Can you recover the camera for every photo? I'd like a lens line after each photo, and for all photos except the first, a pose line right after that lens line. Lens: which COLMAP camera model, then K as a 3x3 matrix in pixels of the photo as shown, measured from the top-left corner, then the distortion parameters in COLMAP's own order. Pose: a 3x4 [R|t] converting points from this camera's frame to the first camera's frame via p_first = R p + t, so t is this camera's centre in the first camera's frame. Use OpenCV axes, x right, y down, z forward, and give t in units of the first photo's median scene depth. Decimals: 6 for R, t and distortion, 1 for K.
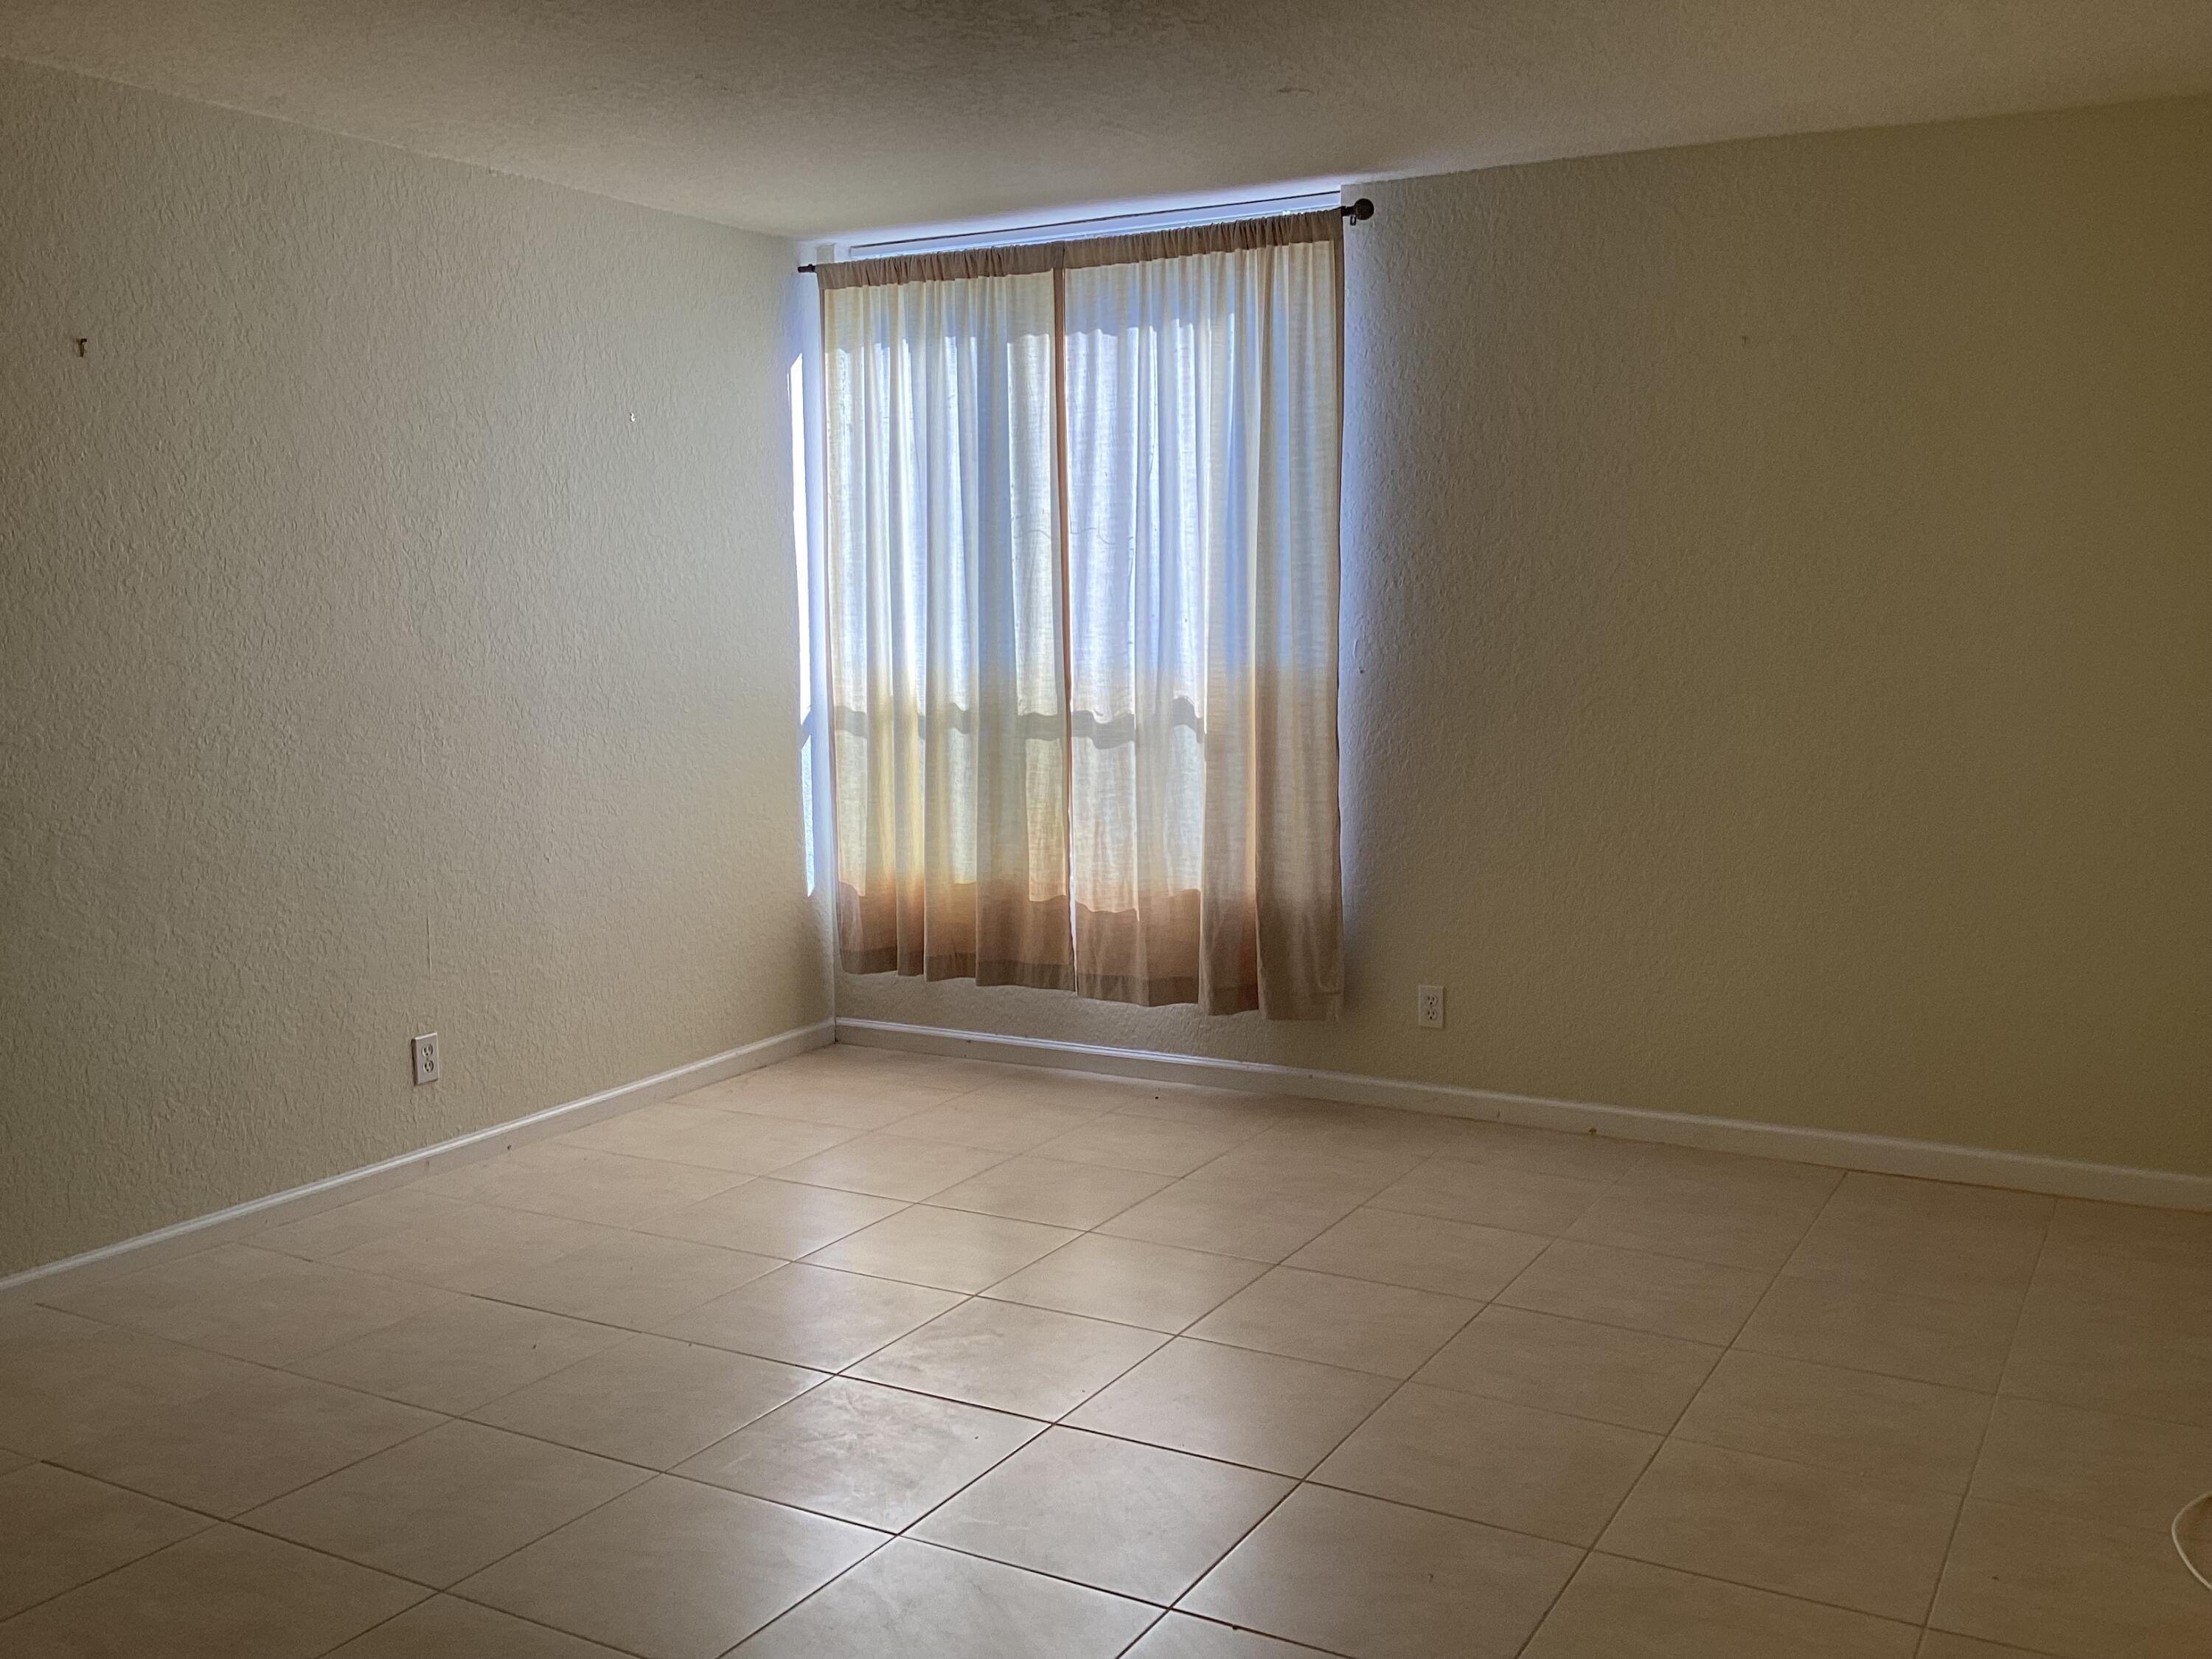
lens RADIAL K [[1995.7, 0, 1105.8], [0, 1995.7, 827.5], [0, 0, 1]] dist [0.038782, -0.103342]
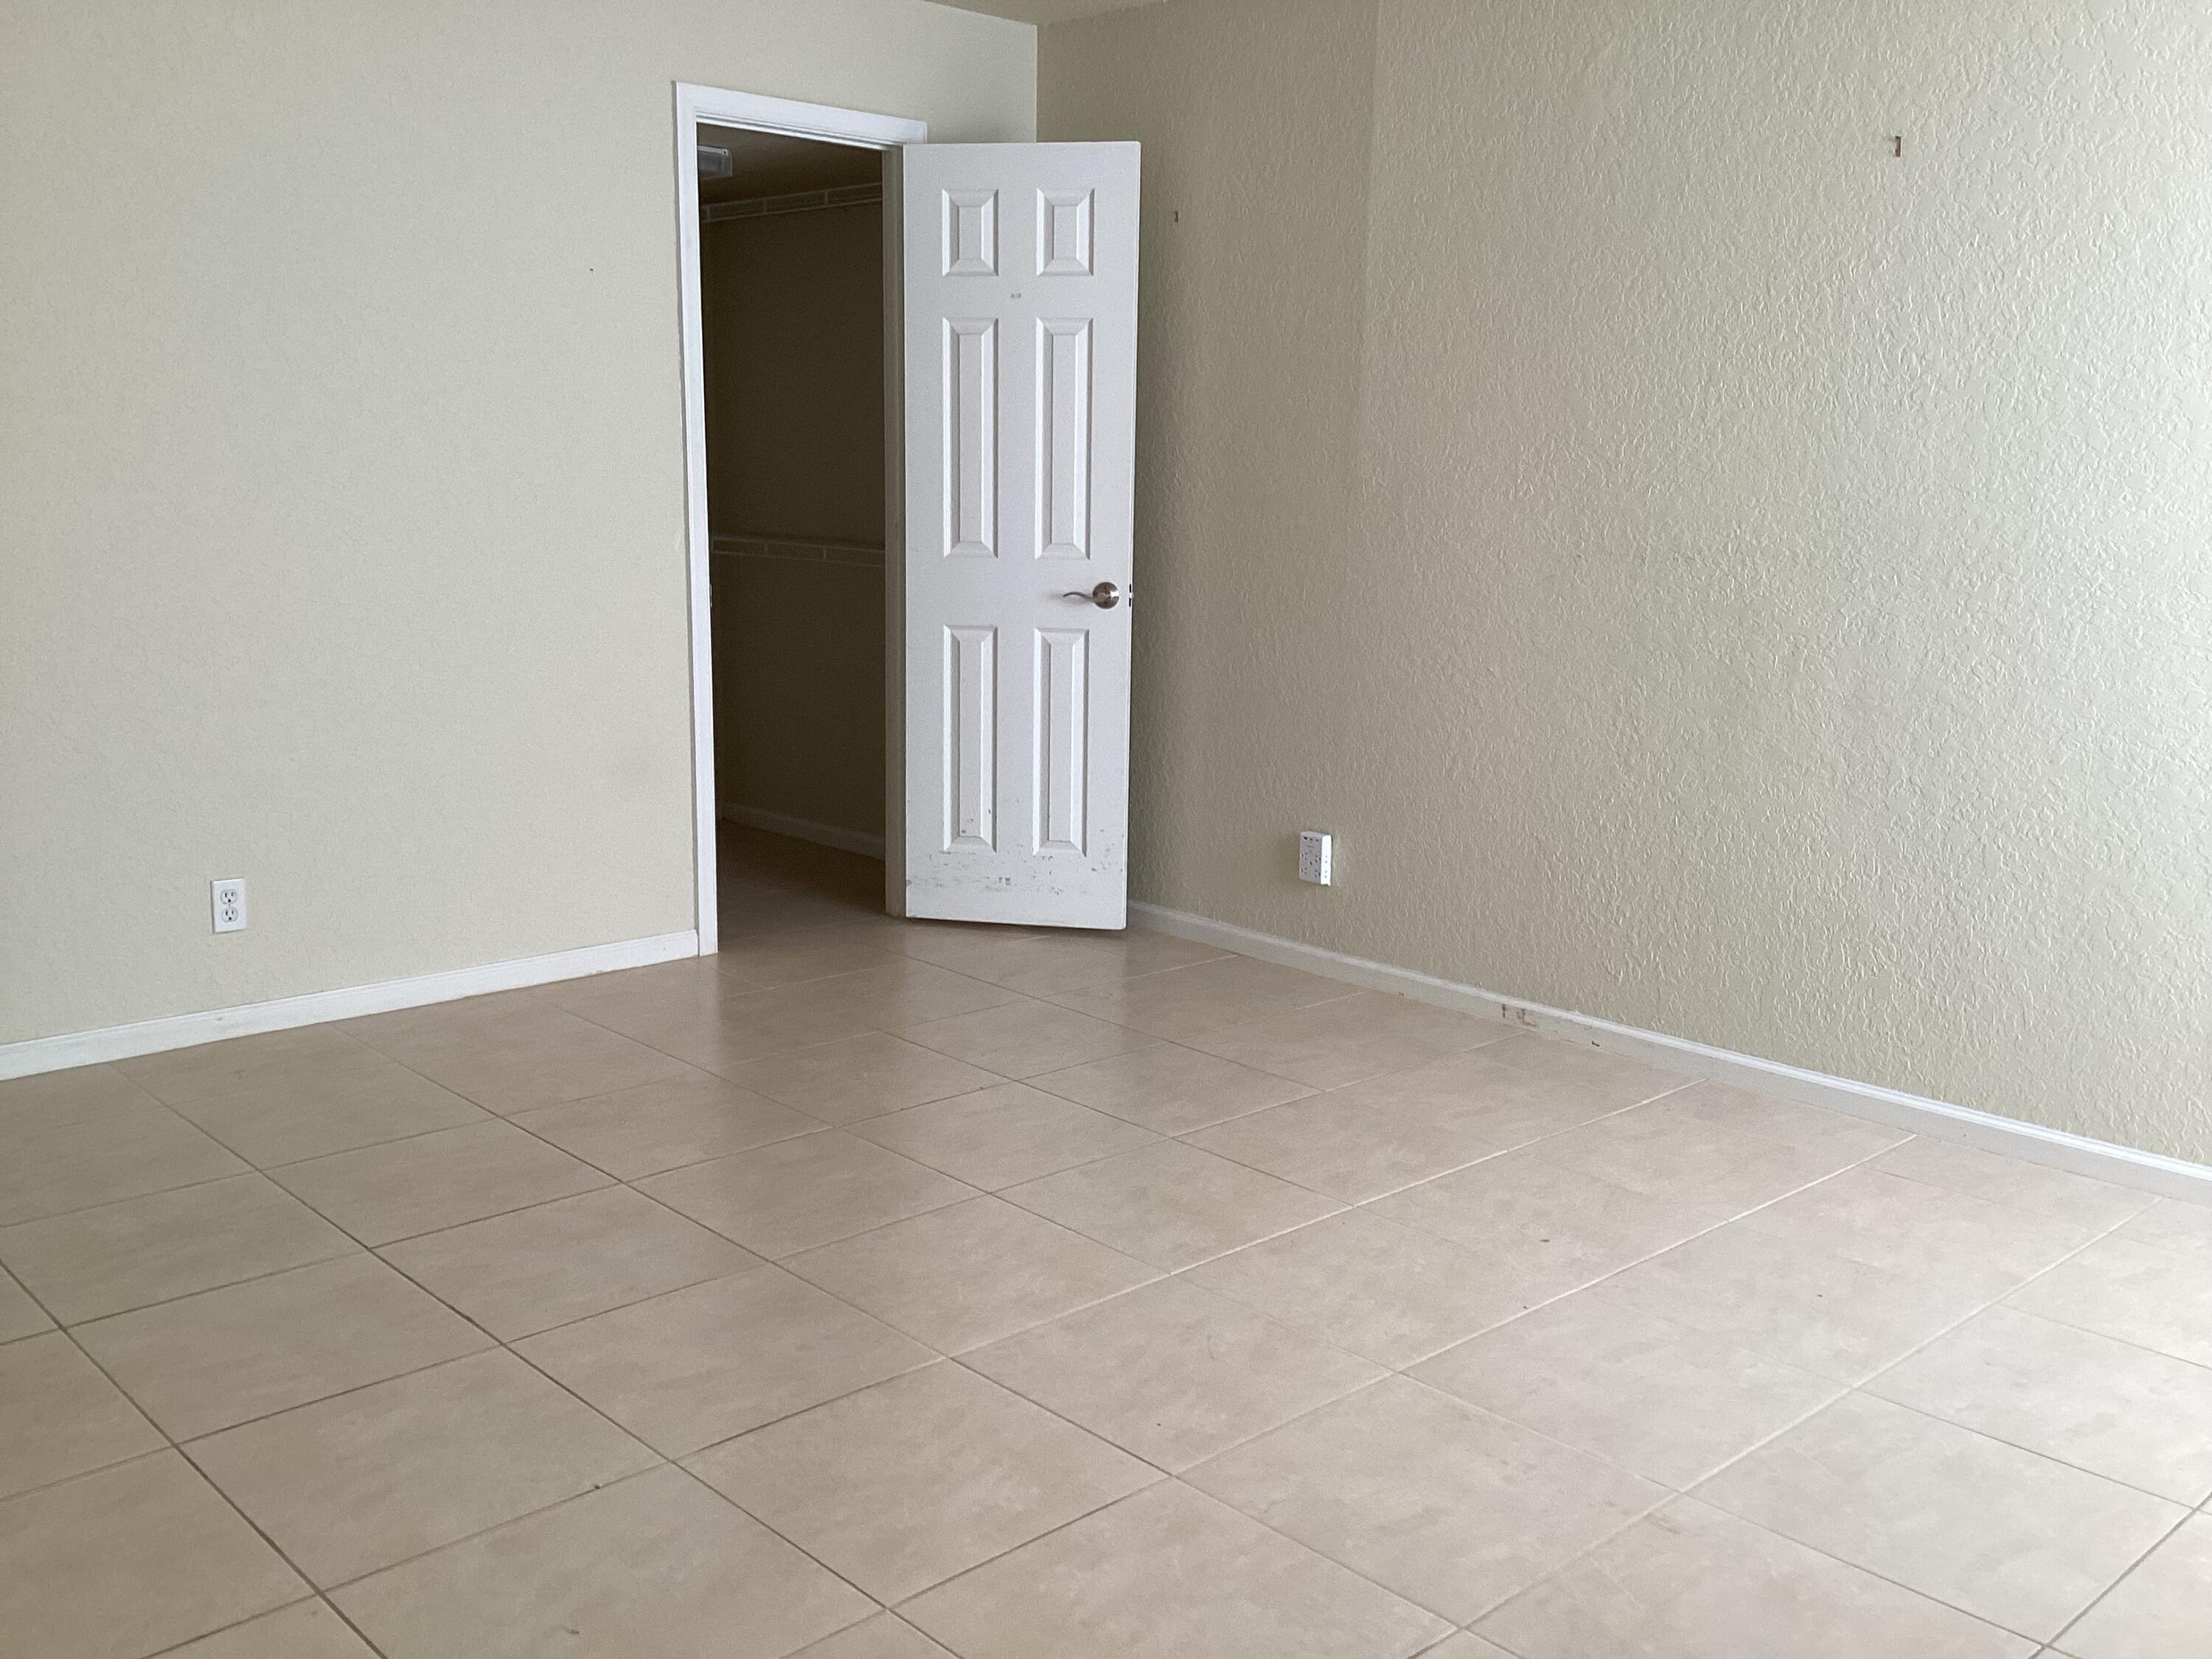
lens RADIAL K [[1995.7, 0, 1103.6], [0, 1995.7, 833.3], [0, 0, 1]] dist [0.038782, -0.103342]
pose [[-0.289126, 0.174702, -0.941215, 0.532427], [-0.125281, 0.967845, 0.218129, -0.081312], [0.949058, 0.180983, -0.257942, 0.915513]]
